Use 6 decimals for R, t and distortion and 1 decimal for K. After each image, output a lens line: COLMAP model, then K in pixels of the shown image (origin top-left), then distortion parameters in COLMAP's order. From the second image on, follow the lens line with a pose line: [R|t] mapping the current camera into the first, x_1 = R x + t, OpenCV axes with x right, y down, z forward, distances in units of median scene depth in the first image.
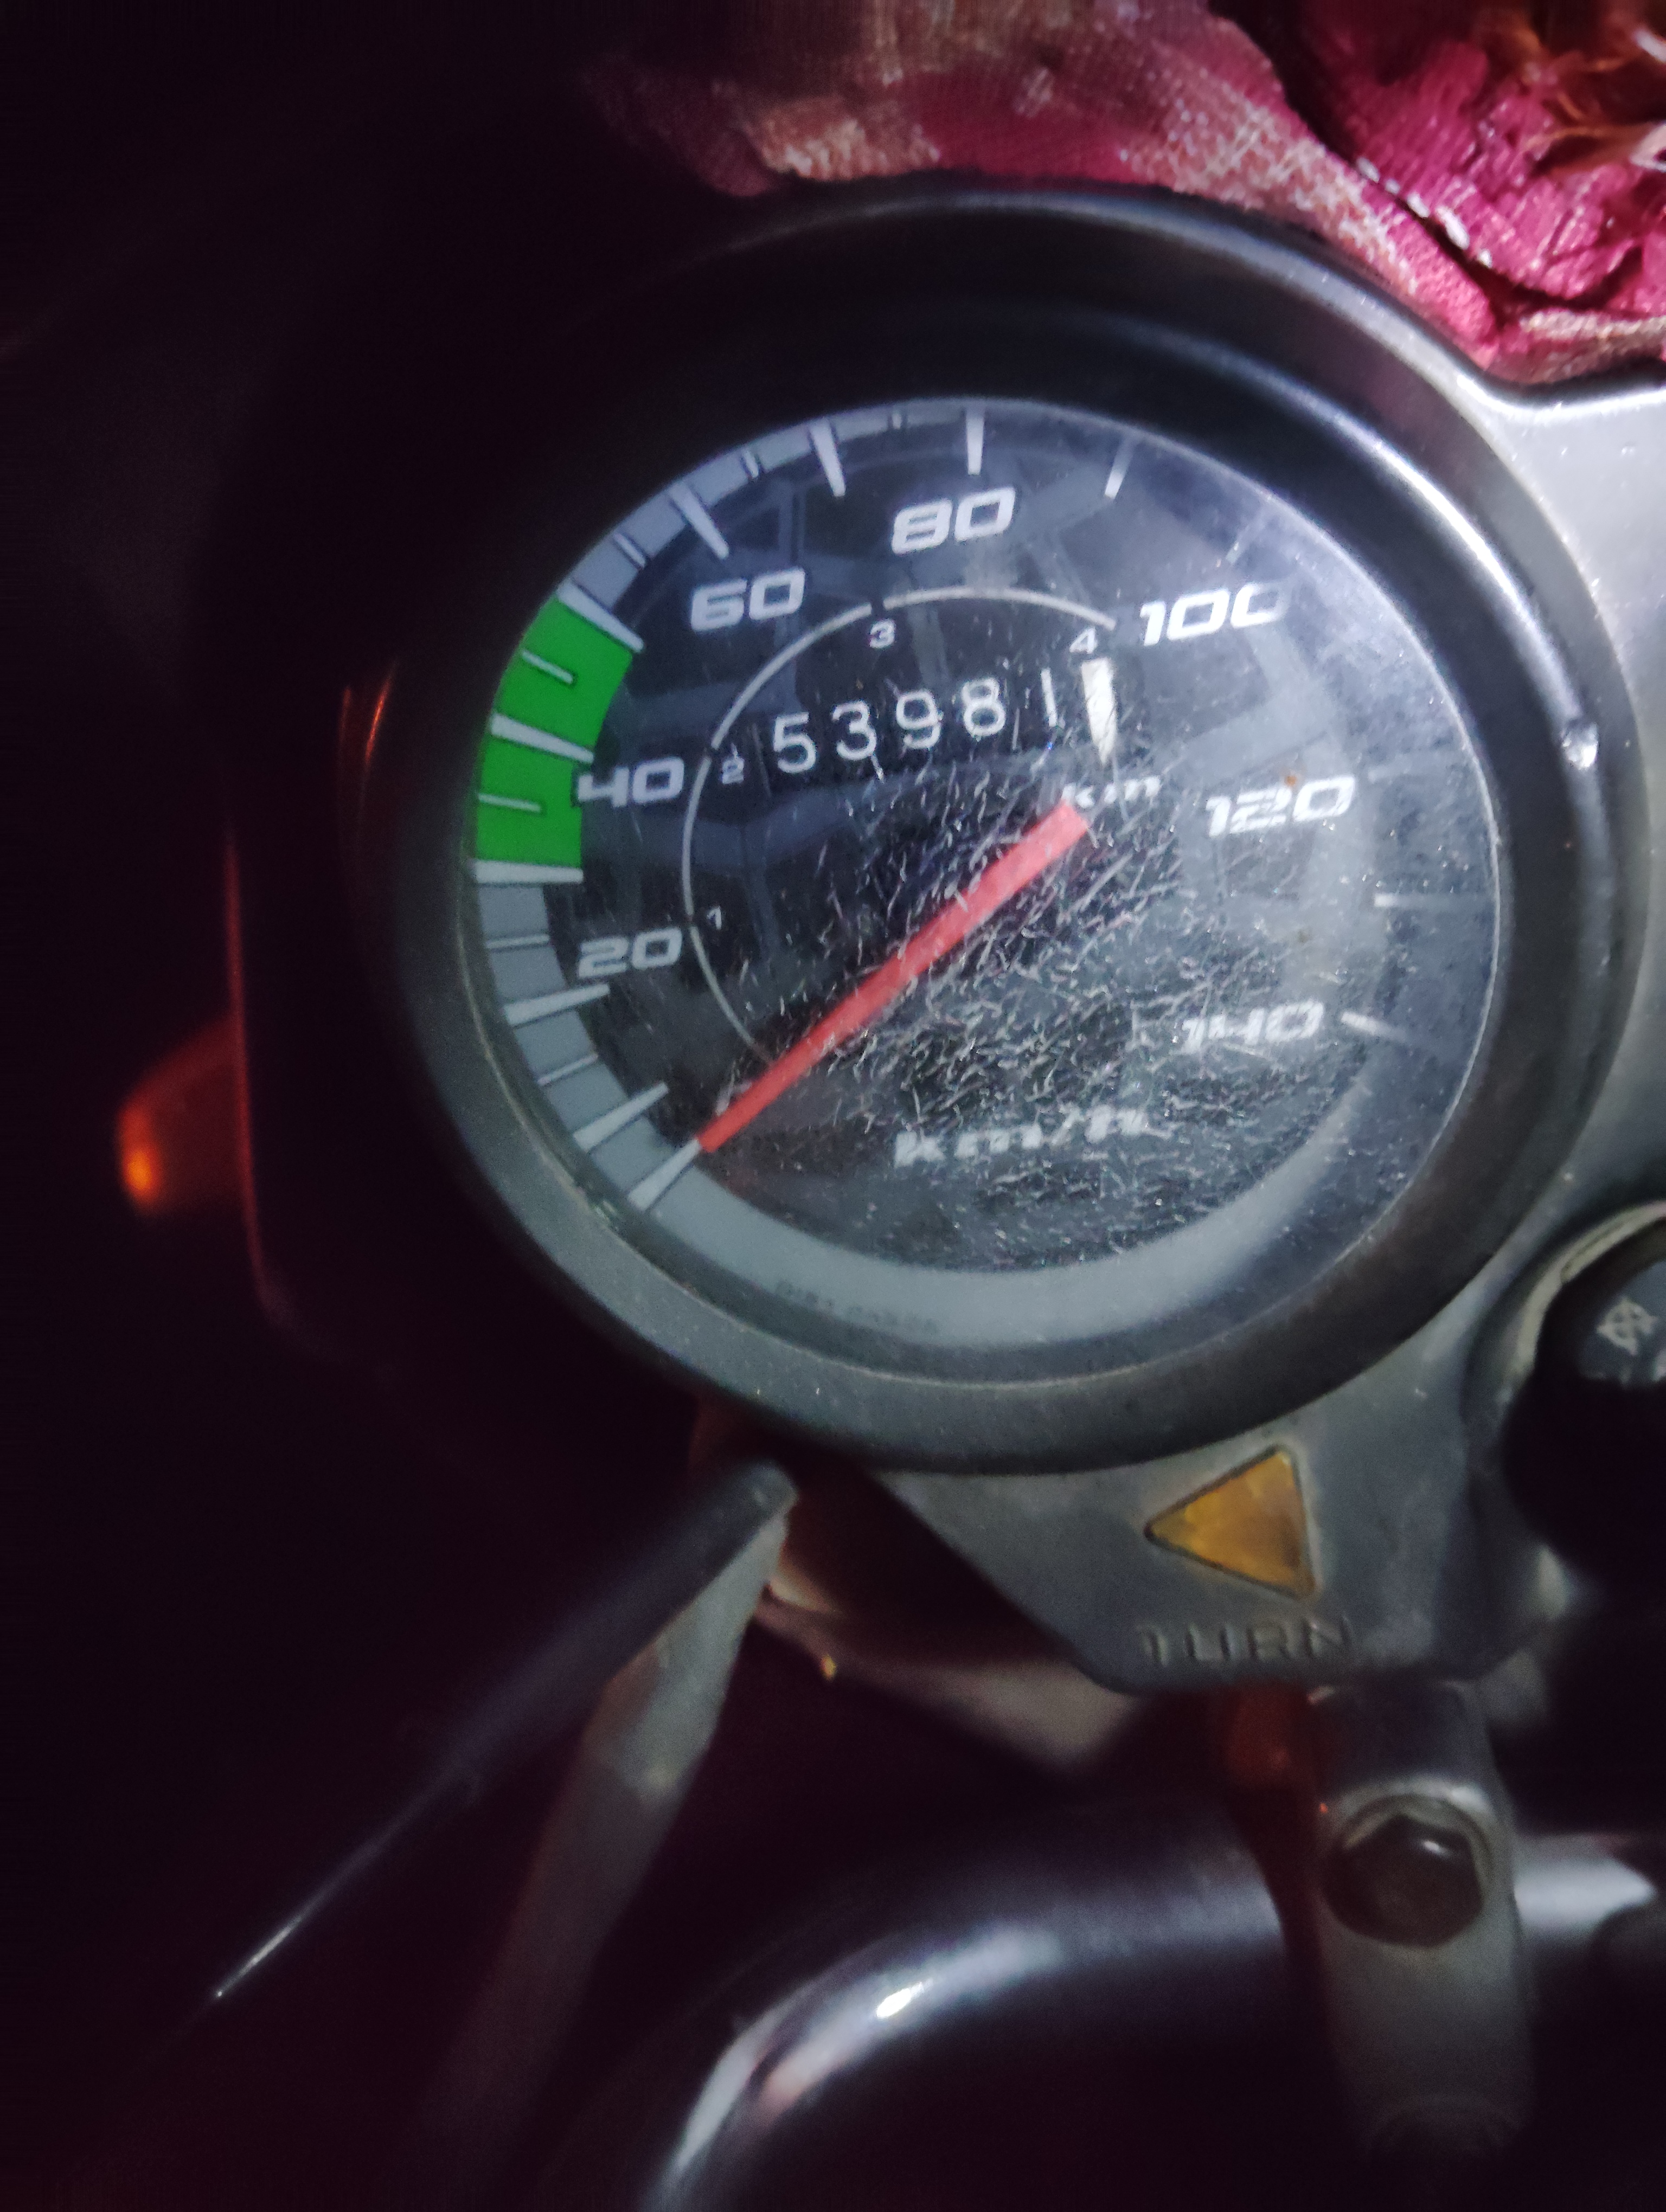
lens RADIAL K [[1903.1, 0, 854.9], [0, 1903.1, 1115.4], [0, 0, 1]] dist [0.063319, -0.188022]
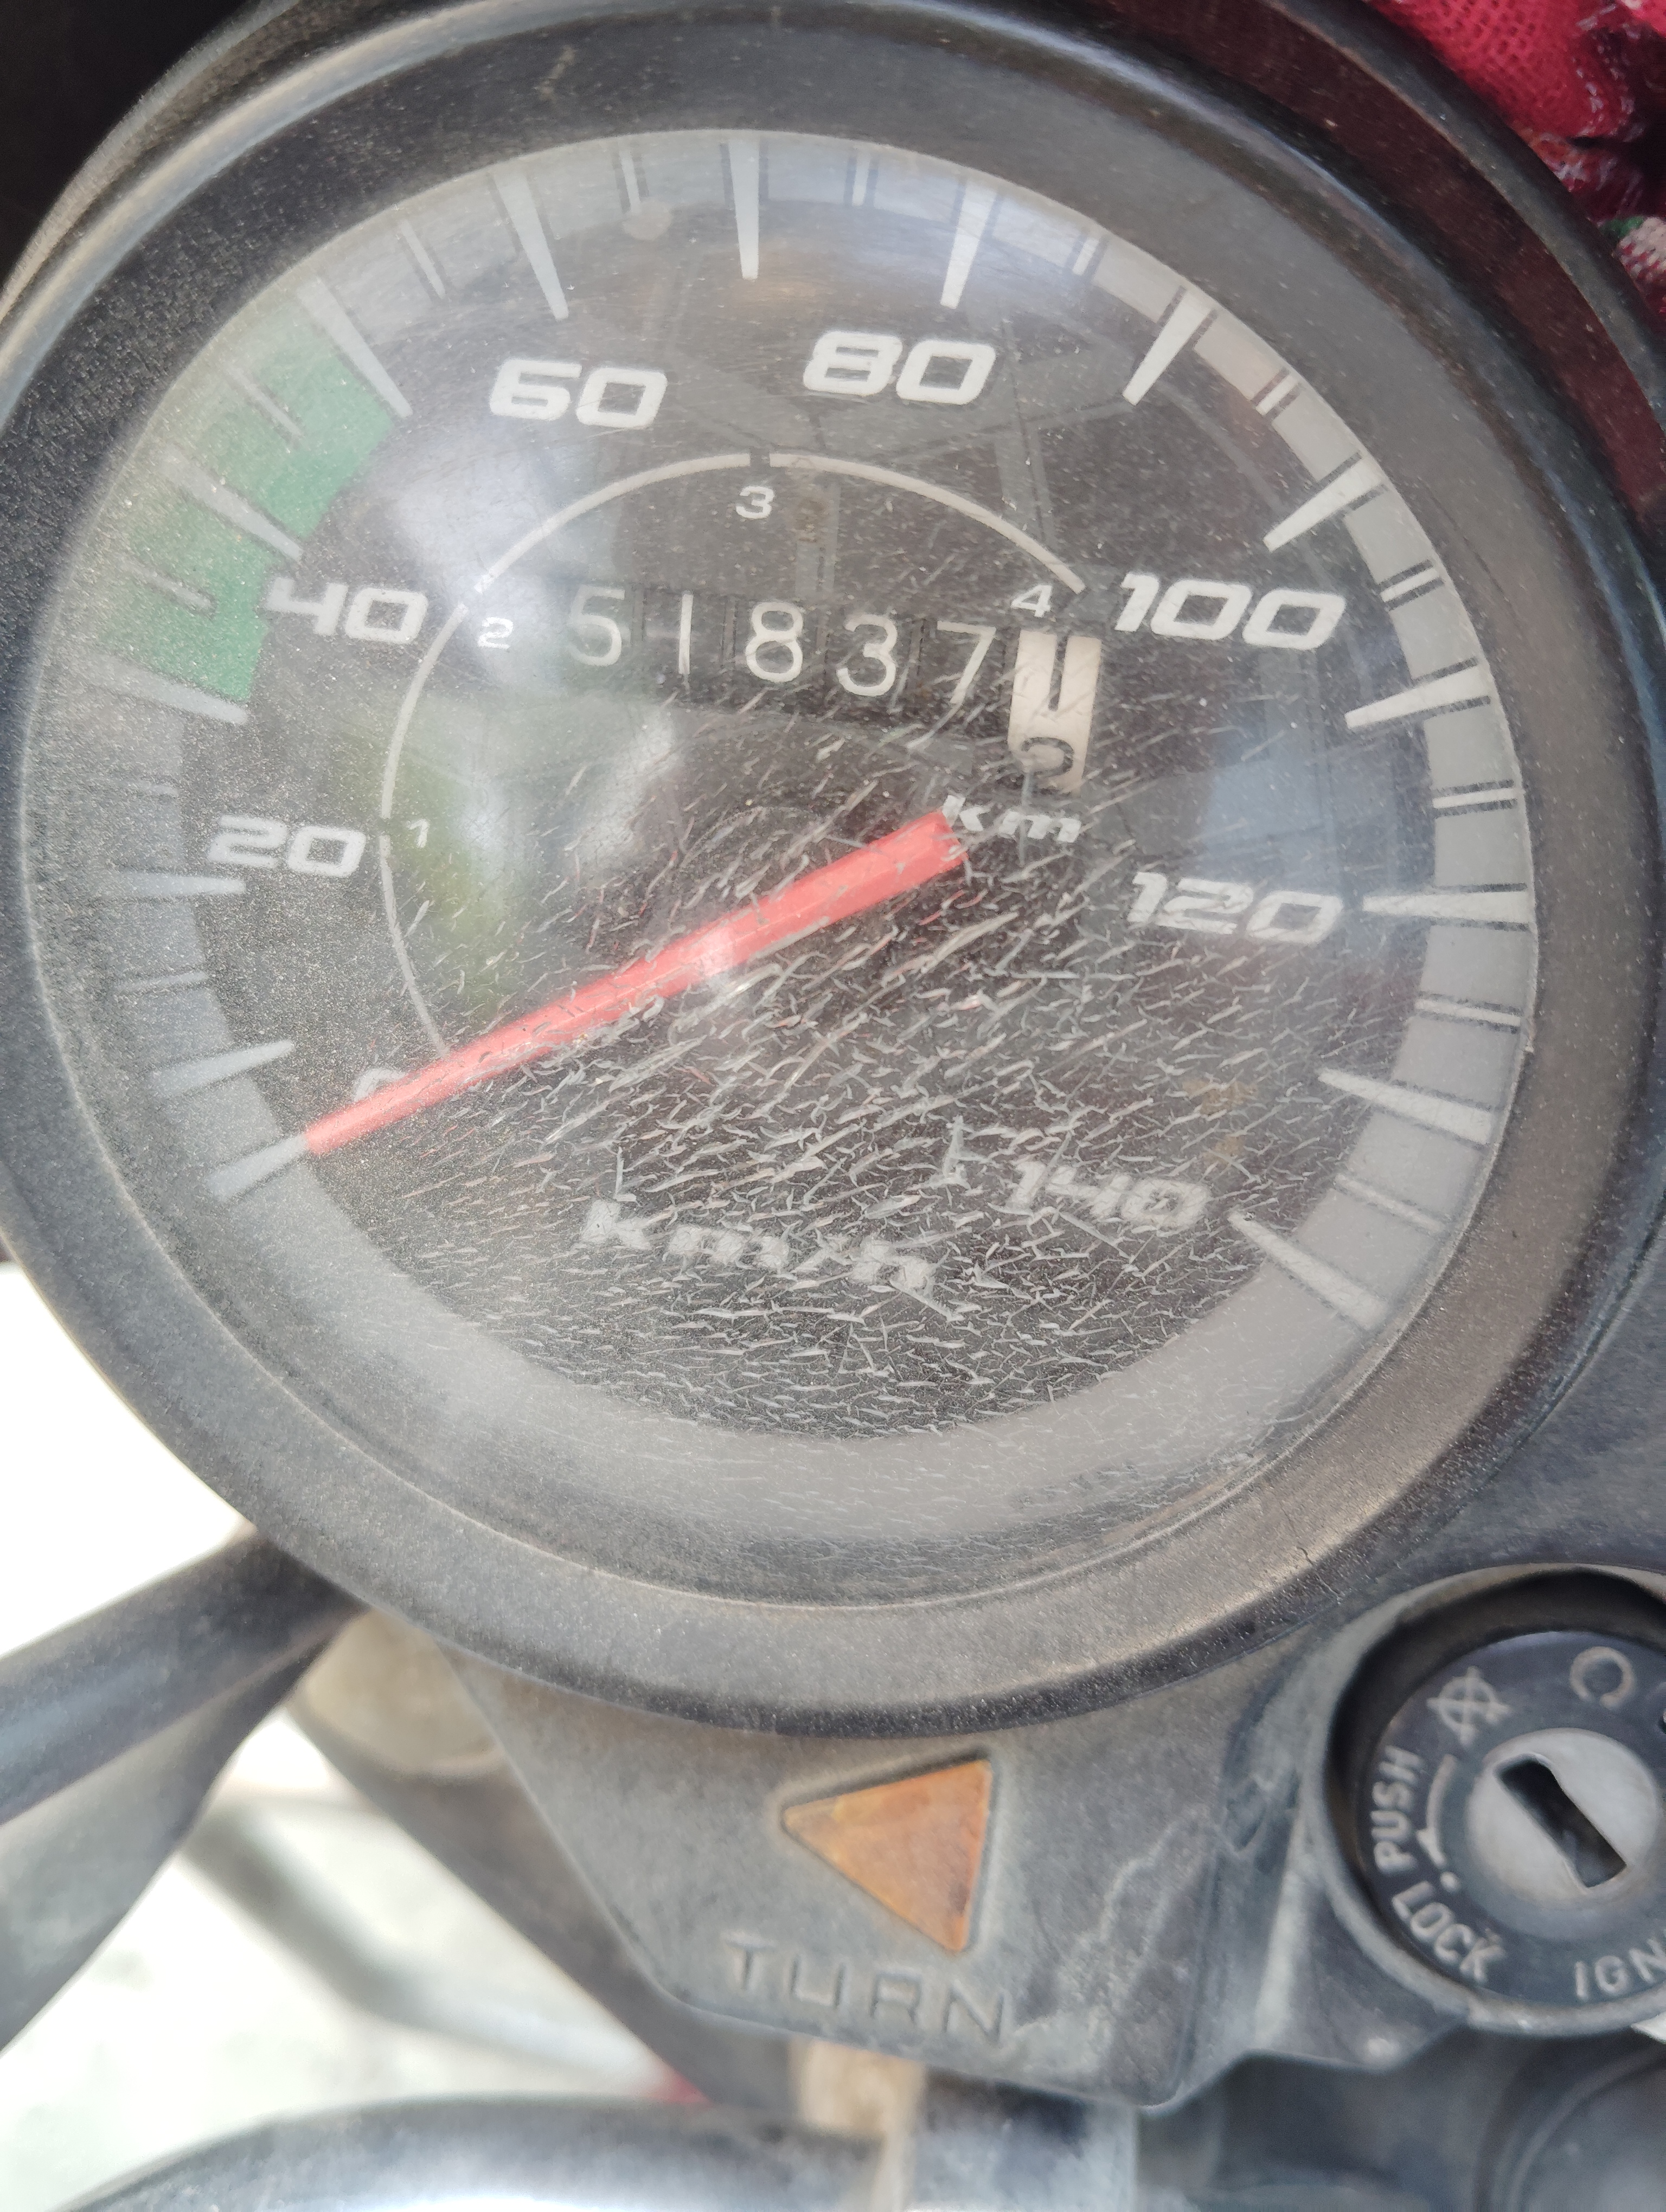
lens RADIAL K [[1903.1, 0, 850.2], [0, 1903.1, 1098.0], [0, 0, 1]] dist [0.063319, -0.188022]
pose [[0.956733, 0.274932, 0.095261, 0.040235], [-0.273605, 0.961464, -0.026987, -0.037582], [-0.099010, -0.000244, 0.995086, 0.315777]]
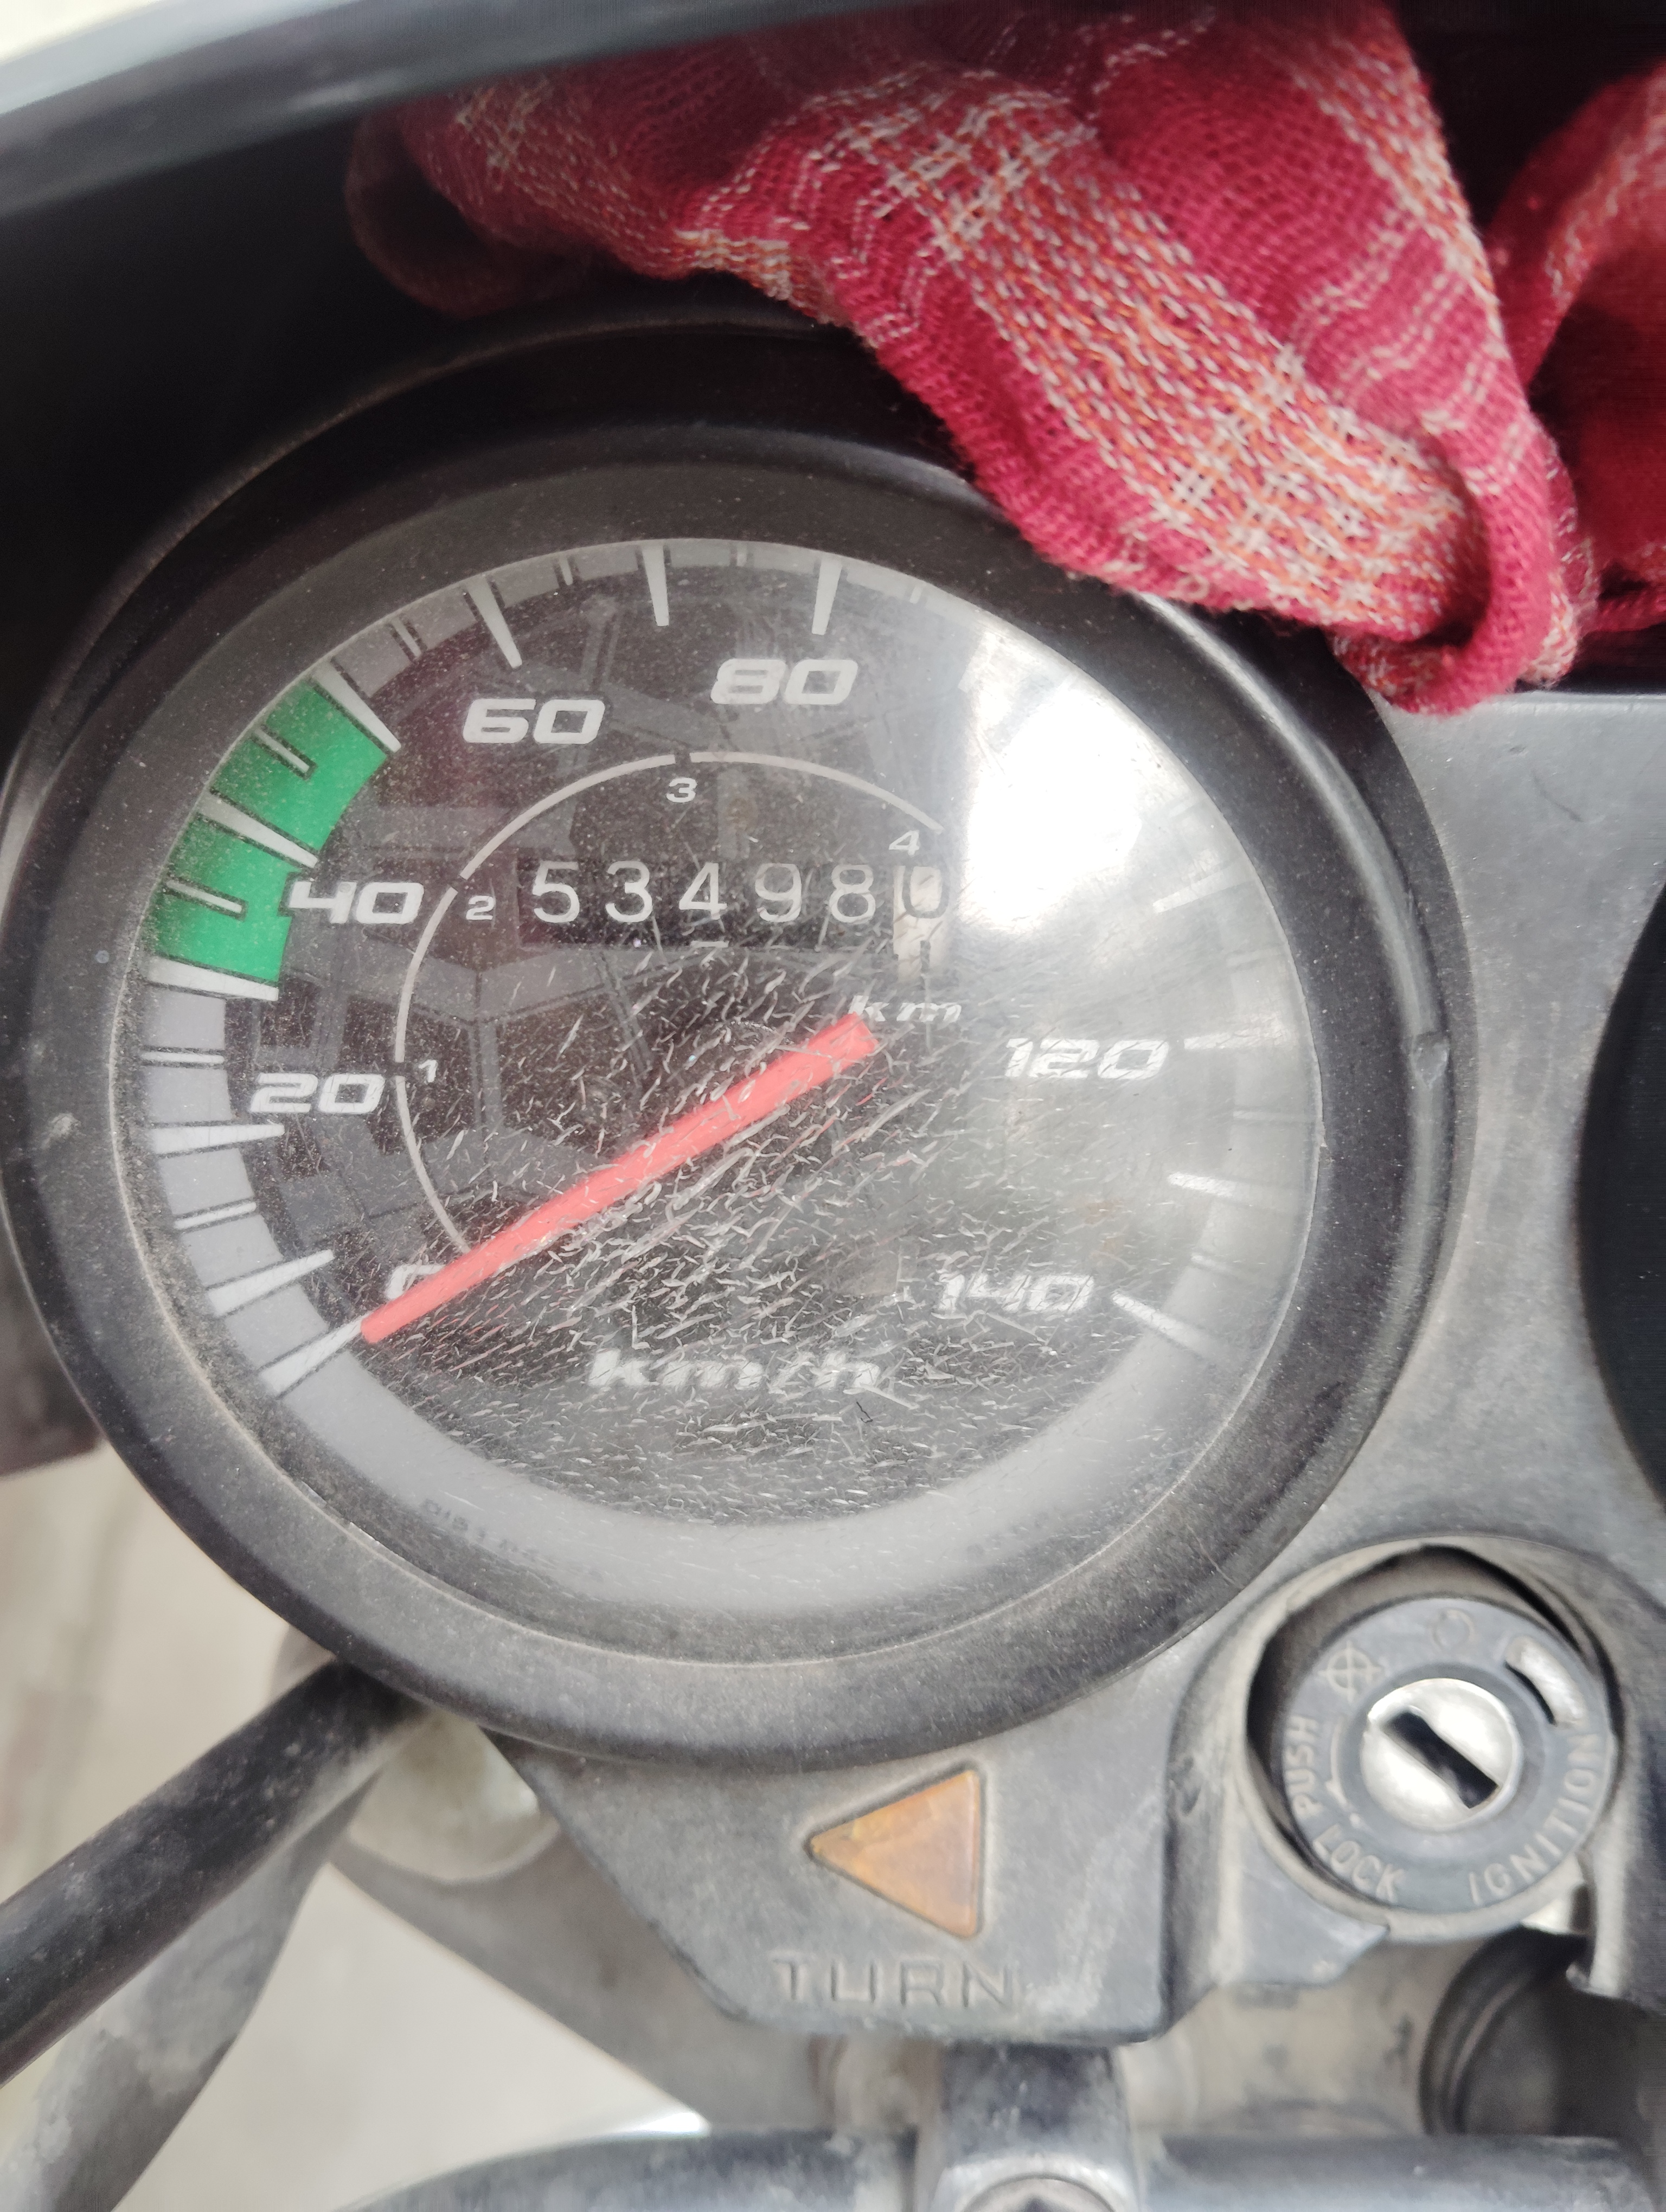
lens RADIAL K [[1903.1, 0, 851.4], [0, 1903.1, 1099.4], [0, 0, 1]] dist [0.063319, -0.188022]
pose [[0.971187, 0.165158, 0.171810, -0.036833], [-0.149674, 0.983710, -0.099565, -0.037150], [-0.185455, 0.070981, 0.980086, 0.139964]]
